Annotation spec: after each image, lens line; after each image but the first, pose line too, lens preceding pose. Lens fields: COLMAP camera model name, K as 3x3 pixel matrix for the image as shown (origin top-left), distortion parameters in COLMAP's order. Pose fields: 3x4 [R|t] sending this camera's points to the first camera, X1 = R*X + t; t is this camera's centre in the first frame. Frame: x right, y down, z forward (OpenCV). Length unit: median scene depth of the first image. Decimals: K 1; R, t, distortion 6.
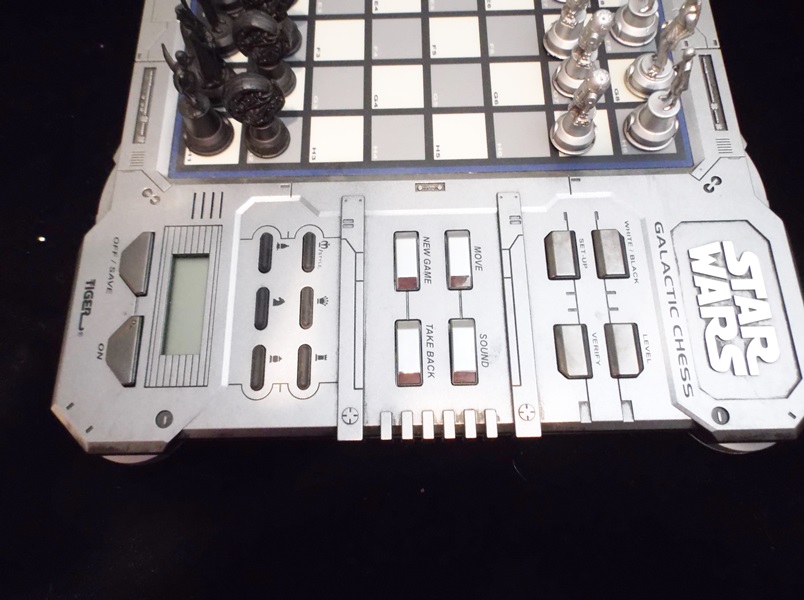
lens RADIAL K [[616.3, 0, 402.0], [0, 616.3, 300.0], [0, 0, 1]] dist [-0.005318, -0.001099]
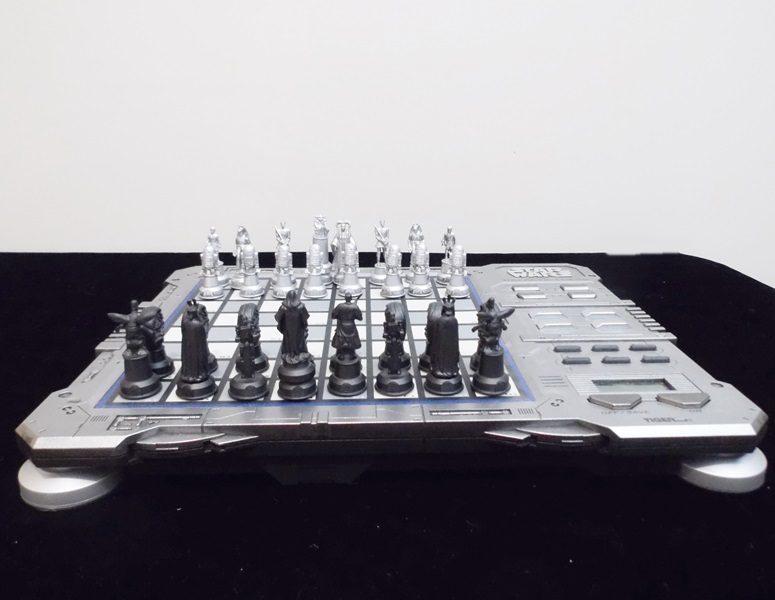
lens RADIAL K [[649.0, 0, 387.5], [0, 649.0, 300.0], [0, 0, 1]] dist [0.003118, 0.001291]
pose [[-0.045201, -0.297525, 0.953644, -1.646890], [0.934566, 0.324642, 0.145580, -0.777360], [-0.352906, 0.897823, 0.263383, 0.644866]]
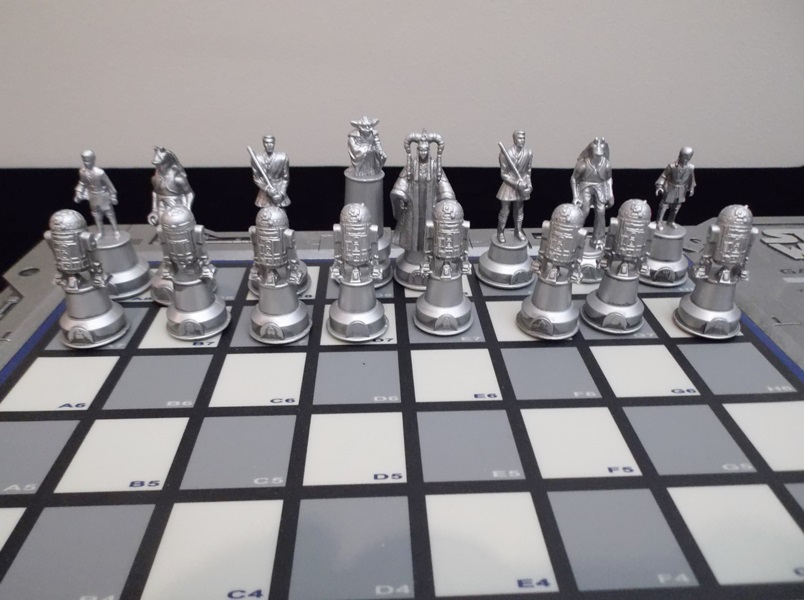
lens RADIAL K [[616.3, 0, 402.0], [0, 616.3, 300.0], [0, 0, 1]] dist [-0.005318, -0.001099]
pose [[-0.053175, -0.482442, 0.874313, -0.345227], [0.933556, 0.286774, 0.215019, -0.822477], [-0.354464, 0.827654, 0.435137, 0.862145]]
